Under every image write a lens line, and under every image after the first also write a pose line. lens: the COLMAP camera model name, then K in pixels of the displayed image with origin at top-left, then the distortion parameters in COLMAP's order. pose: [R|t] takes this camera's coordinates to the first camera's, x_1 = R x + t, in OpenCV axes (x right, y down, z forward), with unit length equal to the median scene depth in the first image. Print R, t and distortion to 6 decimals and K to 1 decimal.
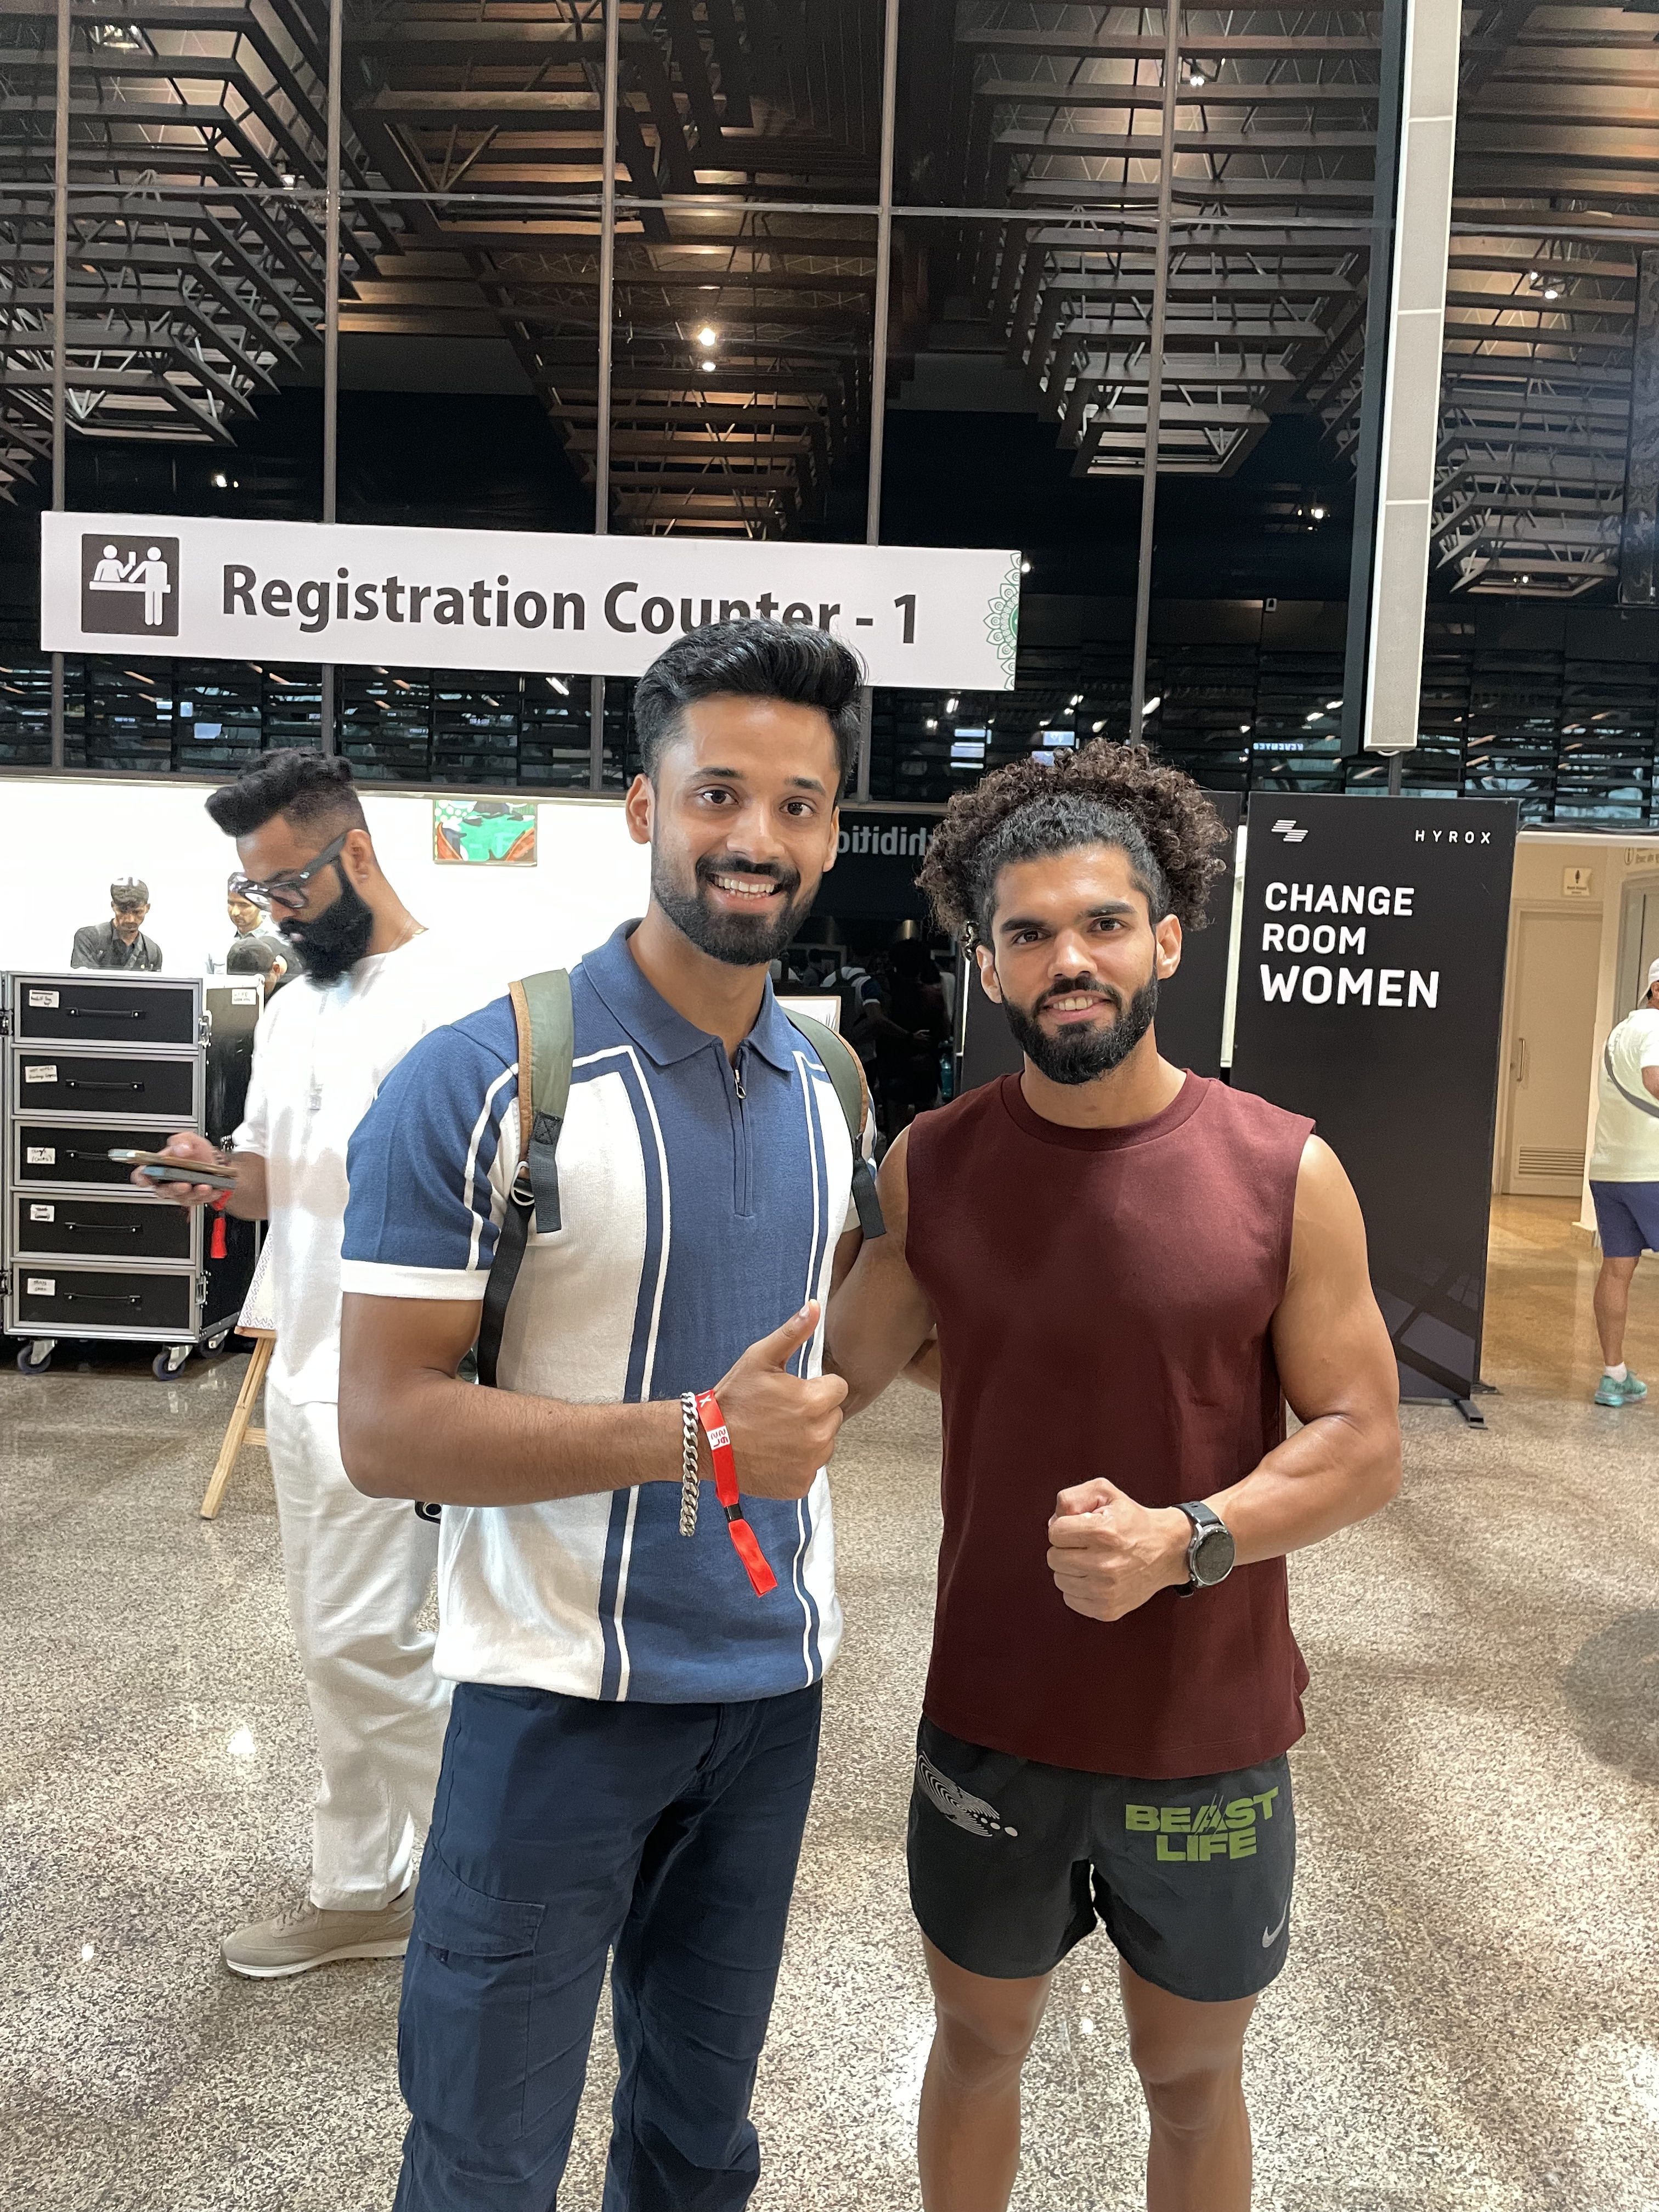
lens RADIAL K [[1713.7, 0, 837.2], [0, 1713.7, 1083.3], [0, 0, 1]] dist [0.013112, -0.017718]
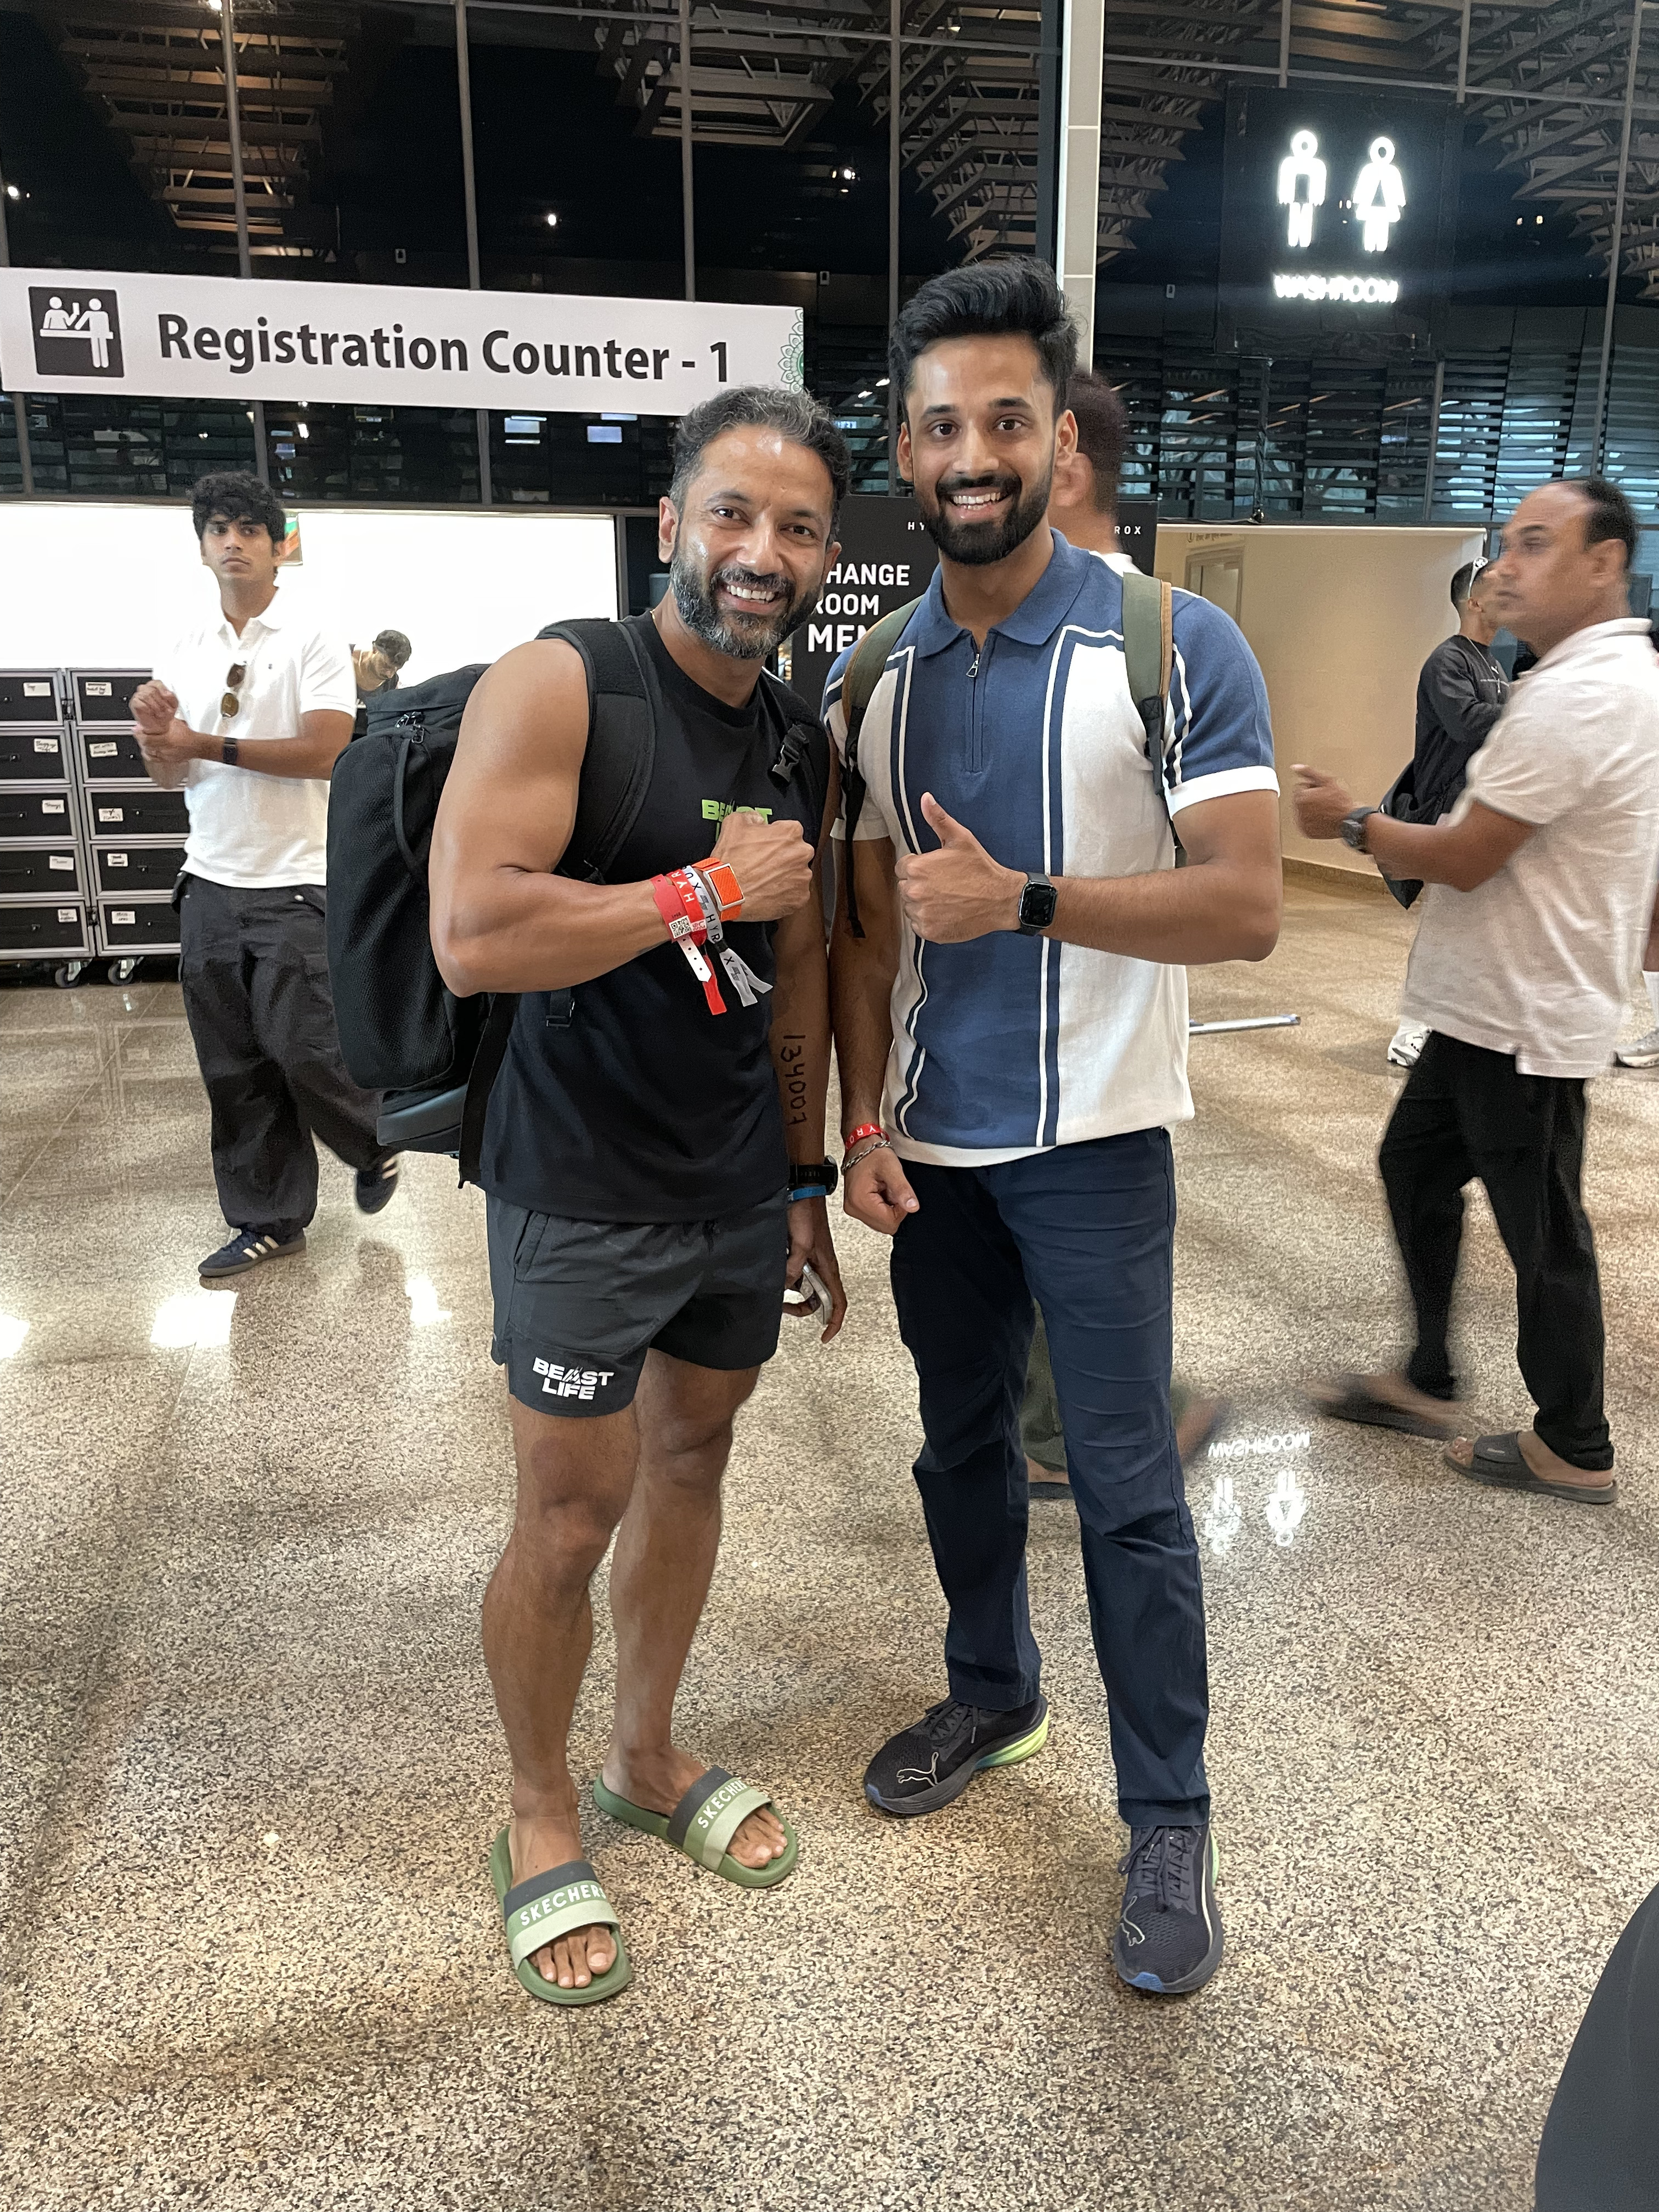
lens RADIAL K [[1713.7, 0, 816.6], [0, 1713.7, 1112.1], [0, 0, 1]] dist [0.013112, -0.017718]
pose [[0.961135, -0.113906, 0.251484, -0.280283], [0.063012, 0.977384, 0.201866, 0.030849], [-0.268790, -0.178174, 0.946576, -0.364687]]
